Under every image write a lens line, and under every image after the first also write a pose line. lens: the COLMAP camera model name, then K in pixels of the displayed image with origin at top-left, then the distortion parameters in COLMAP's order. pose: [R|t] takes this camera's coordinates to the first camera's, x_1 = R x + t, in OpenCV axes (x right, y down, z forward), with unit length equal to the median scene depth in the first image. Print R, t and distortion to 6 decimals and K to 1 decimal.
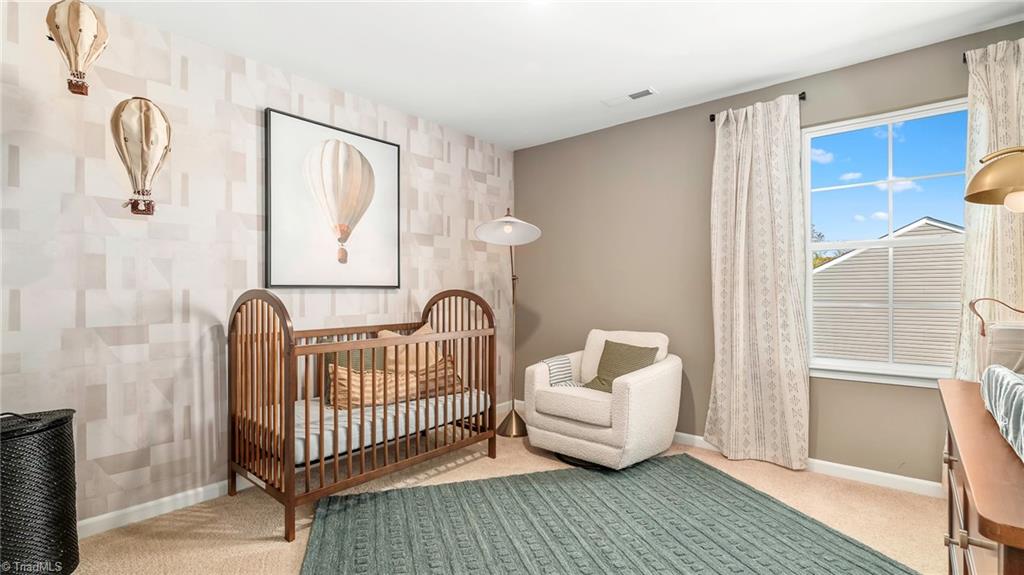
lens RADIAL K [[462.2, 0, 507.1], [0, 462.2, 290.5], [0, 0, 1]] dist [-0.013658, -0.000043]
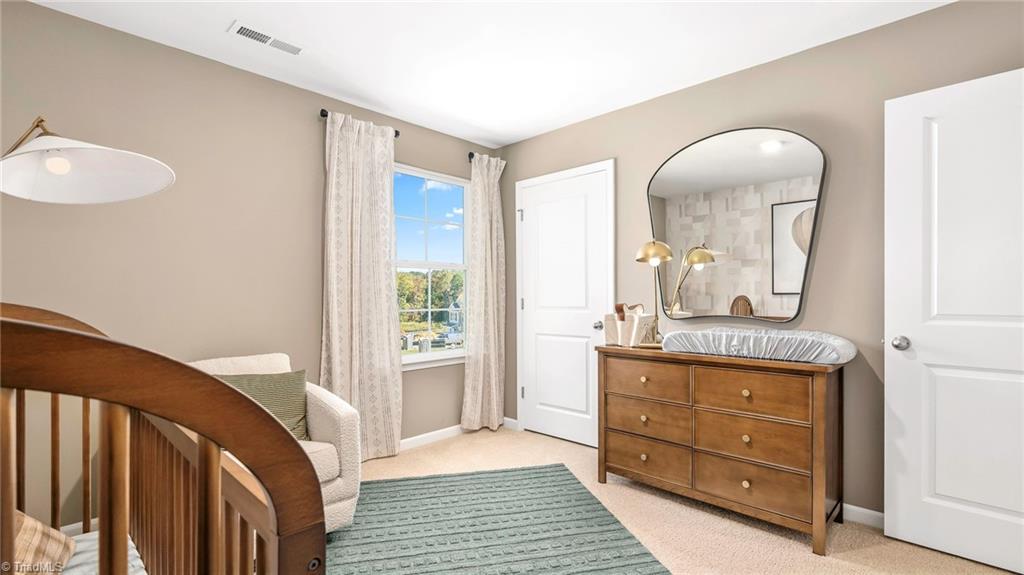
lens RADIAL K [[462.2, 0, 512.5], [0, 462.2, 296.2], [0, 0, 1]] dist [-0.013658, -0.000043]
pose [[0.040667, 0.005221, 0.999159, -0.521408], [-0.001424, 0.999986, -0.005167, -0.002864], [-0.999172, -0.001212, 0.040674, 0.657636]]
